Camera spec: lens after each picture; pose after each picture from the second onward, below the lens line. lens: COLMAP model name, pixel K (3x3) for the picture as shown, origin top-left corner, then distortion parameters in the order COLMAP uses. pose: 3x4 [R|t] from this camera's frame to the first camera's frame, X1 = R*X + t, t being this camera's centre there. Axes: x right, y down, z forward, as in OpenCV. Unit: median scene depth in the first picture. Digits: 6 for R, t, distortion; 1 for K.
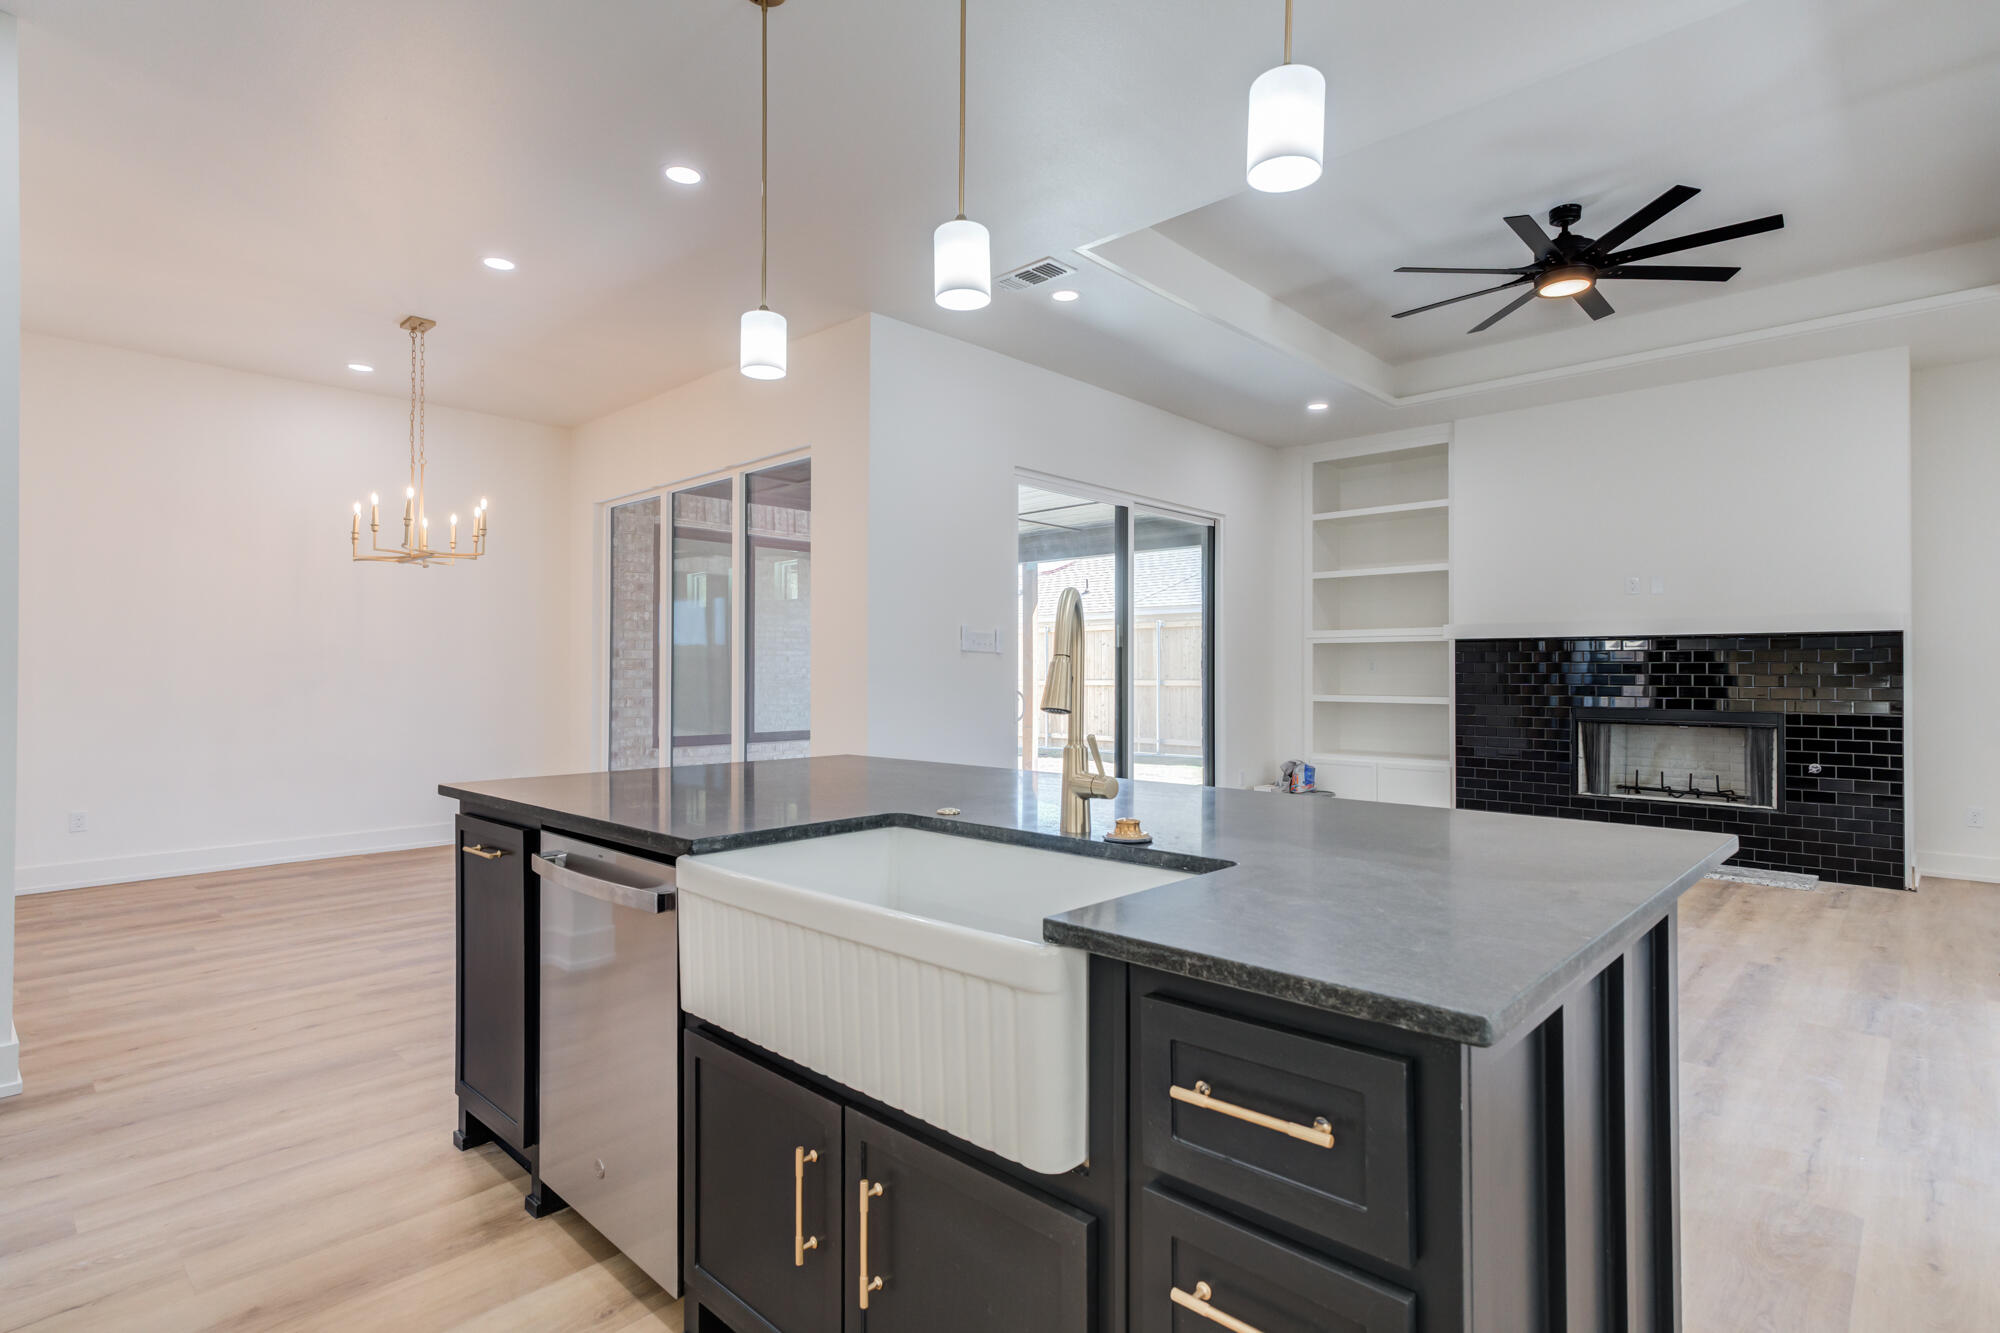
lens RADIAL K [[992.9, 0, 992.5], [0, 992.9, 665.8], [0, 0, 1]] dist [0.005711, 0.003672]
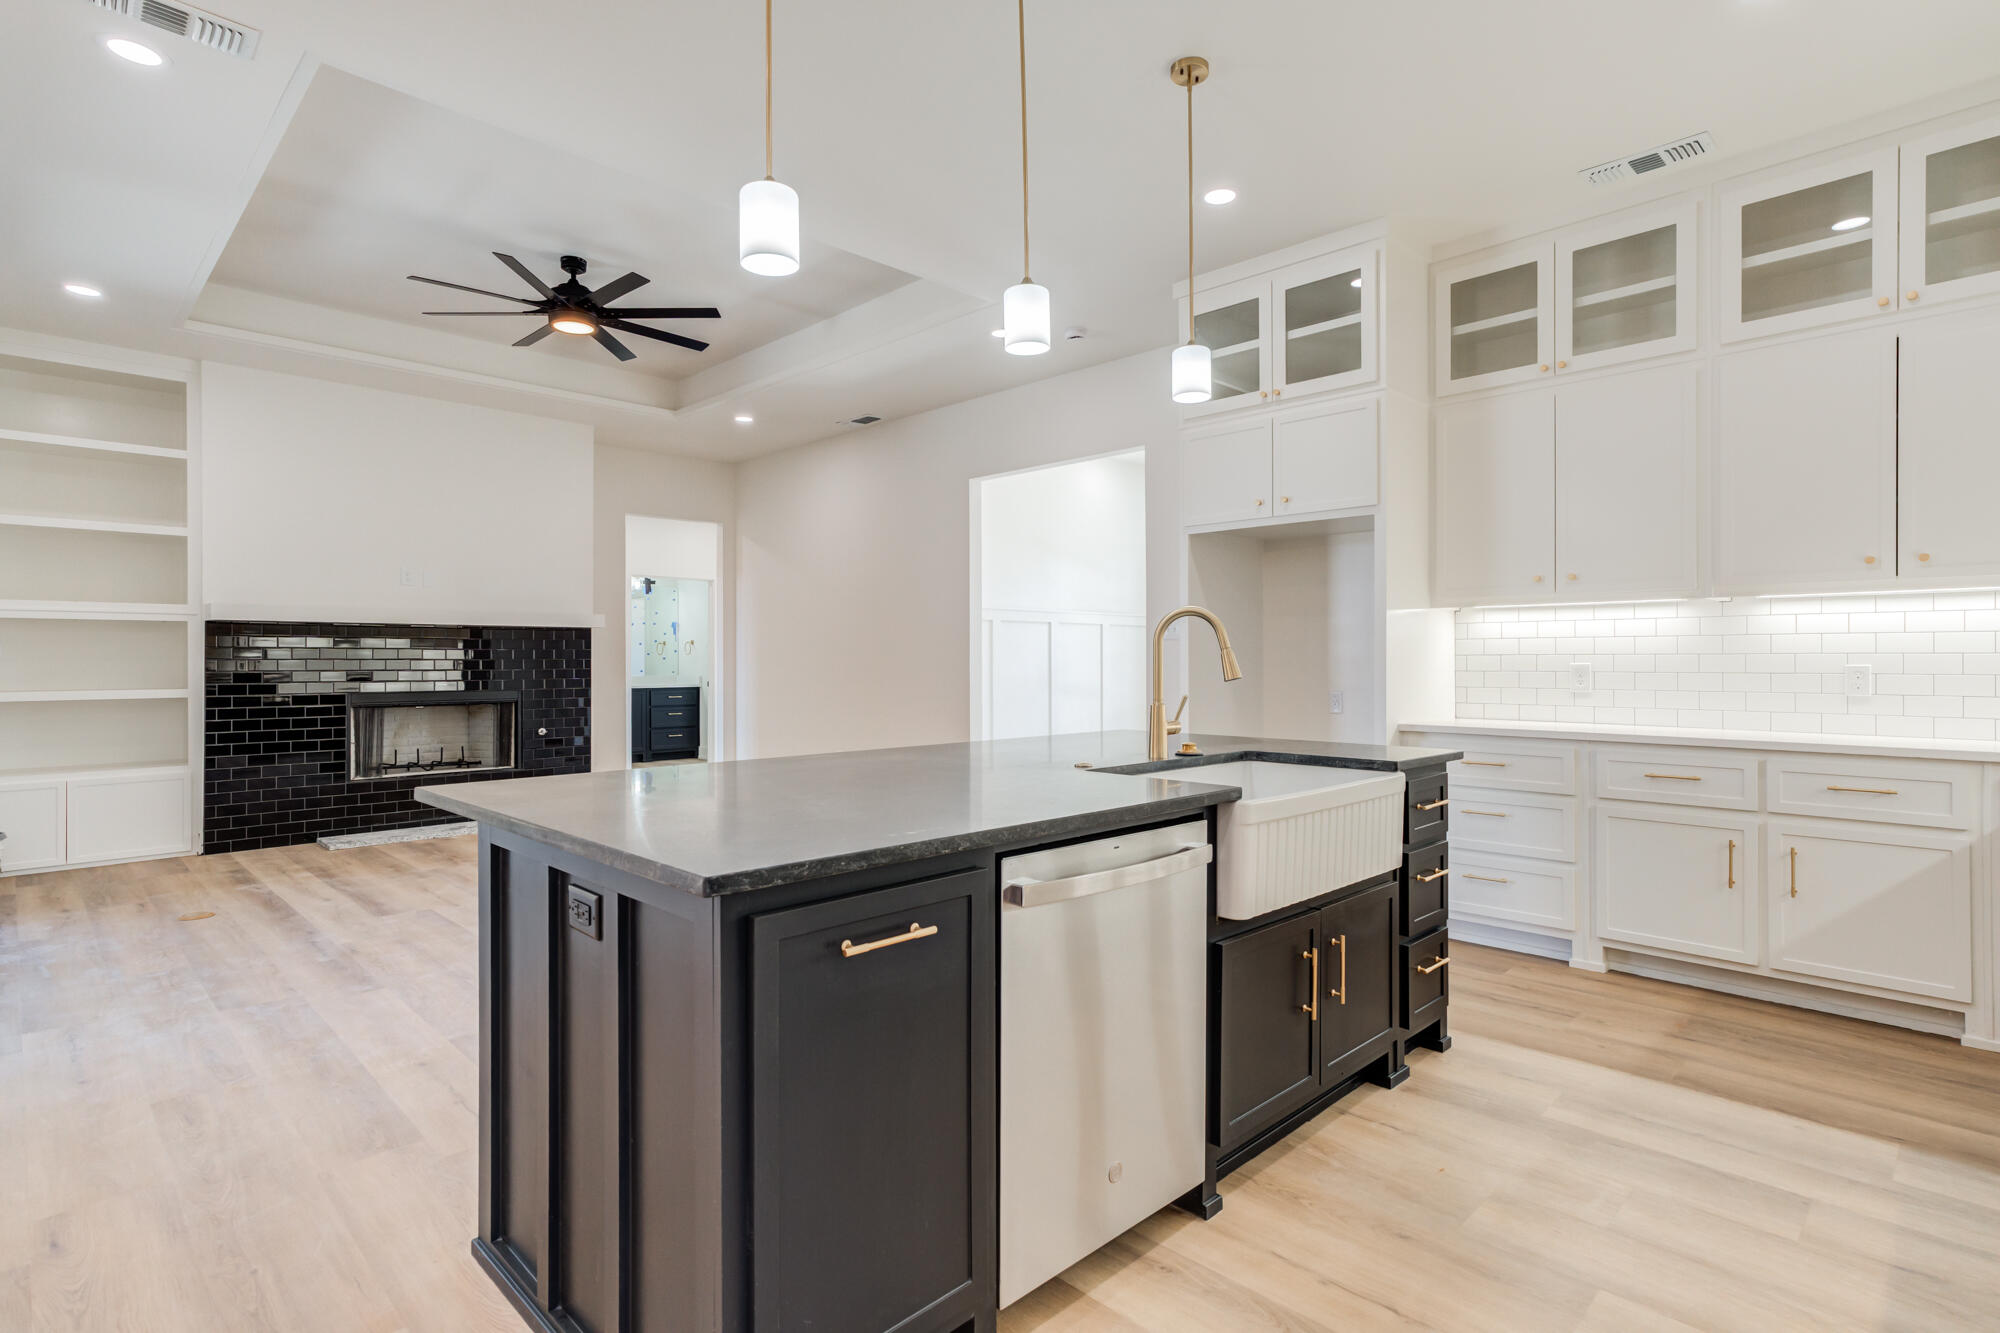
lens RADIAL K [[992.9, 0, 1012.7], [0, 992.9, 664.8], [0, 0, 1]] dist [0.005711, 0.003672]
pose [[0.020994, -0.008961, 0.999739, -0.395465], [-0.003899, 0.999951, 0.009045, 0.001565], [-0.999772, -0.004088, 0.020958, 0.315582]]
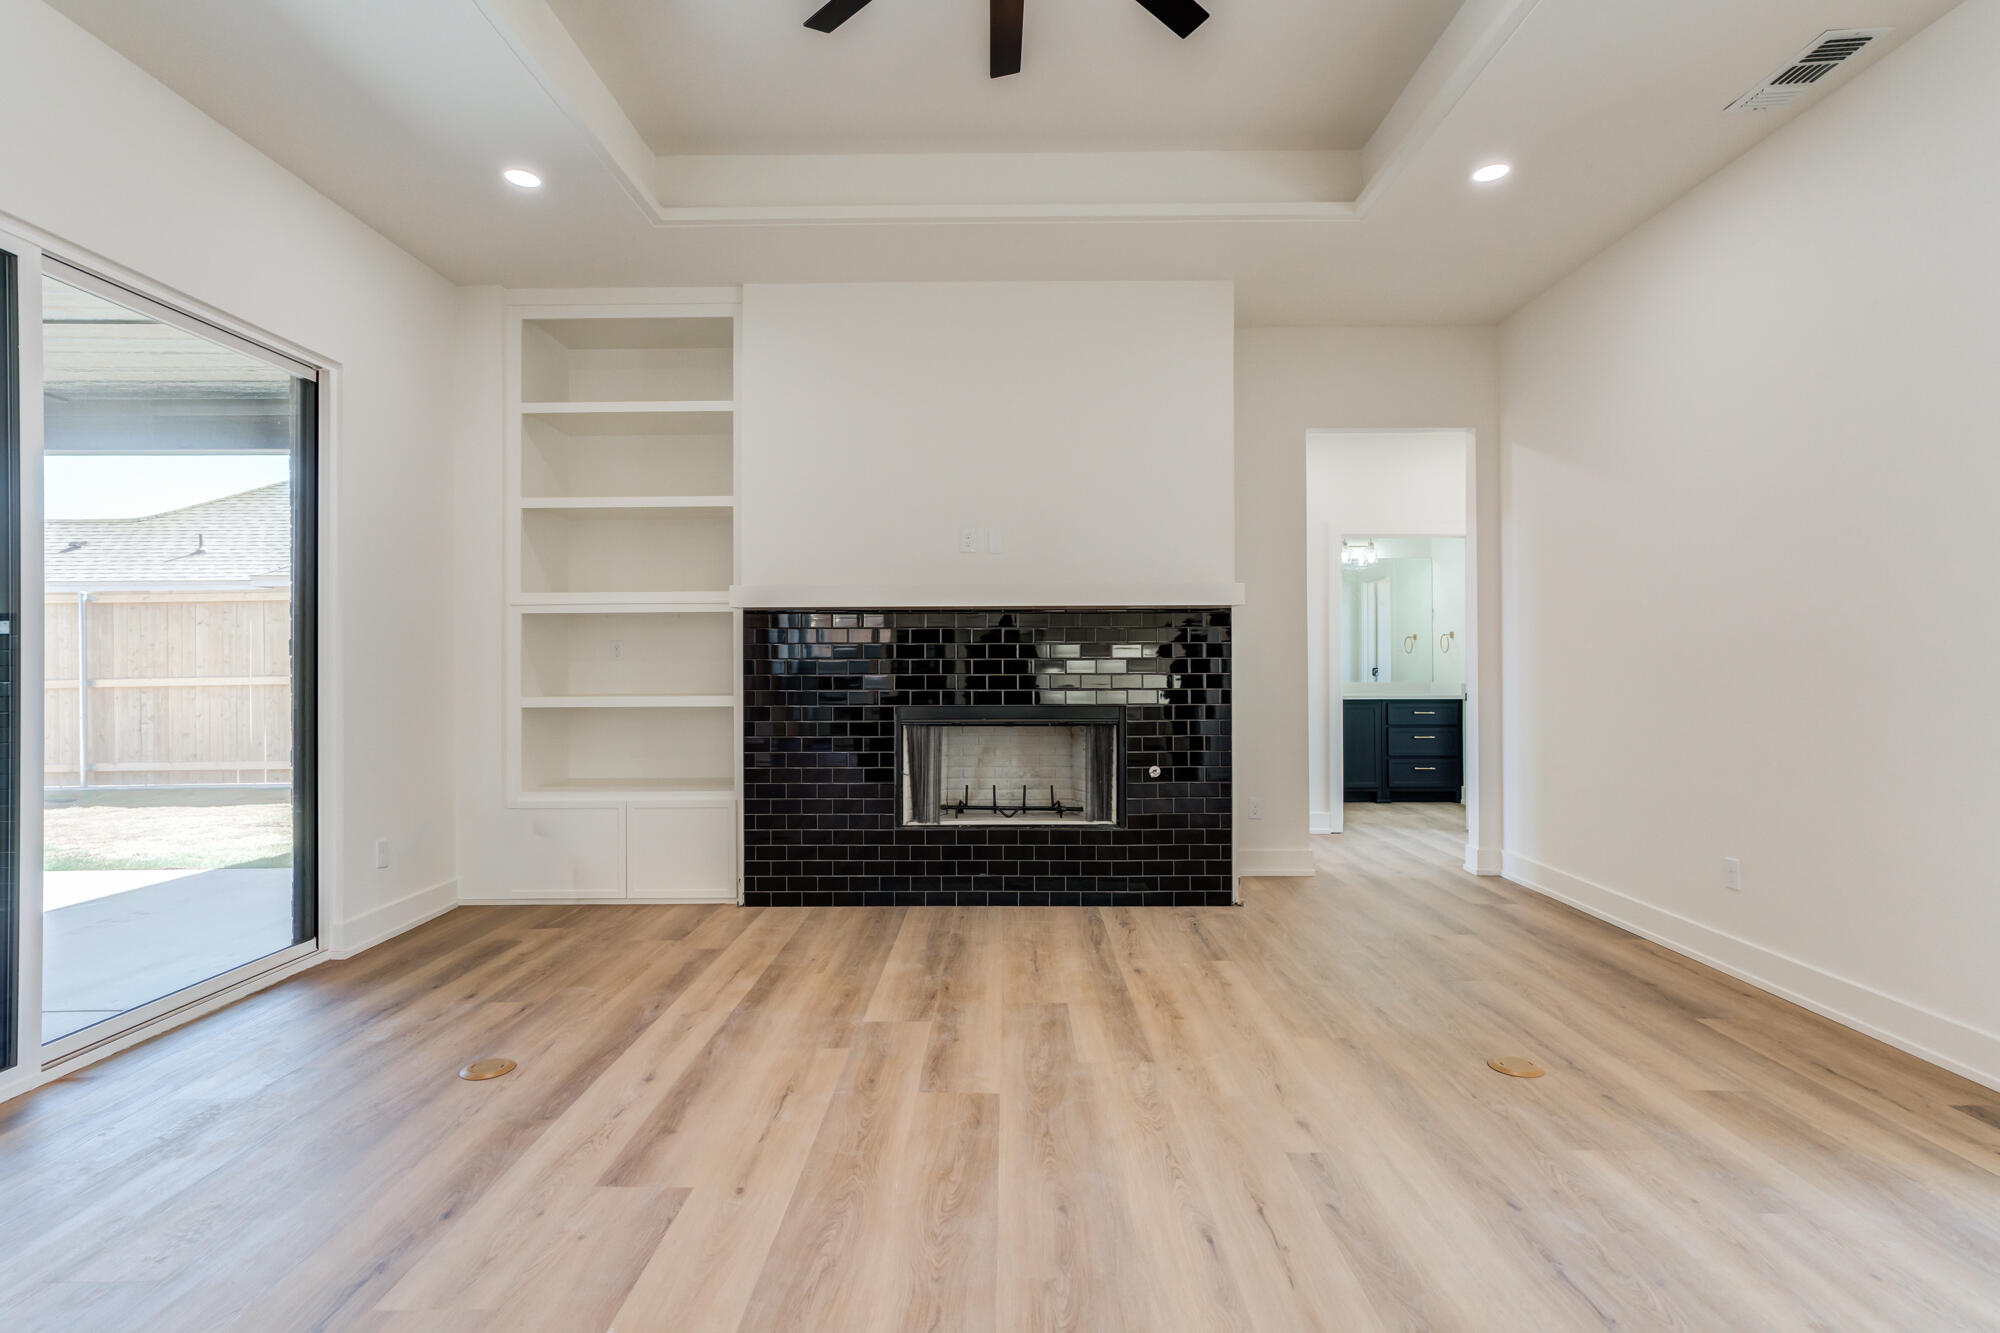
lens RADIAL K [[975.5, 0, 987.4], [0, 975.5, 649.4], [0, 0, 1]] dist [0.001880, 0.007217]
pose [[0.737403, 0.000759, 0.675452, 0.152431], [0.001803, 0.999994, -0.003092, 0.002963], [-0.675450, 0.003498, 0.737397, 0.432681]]
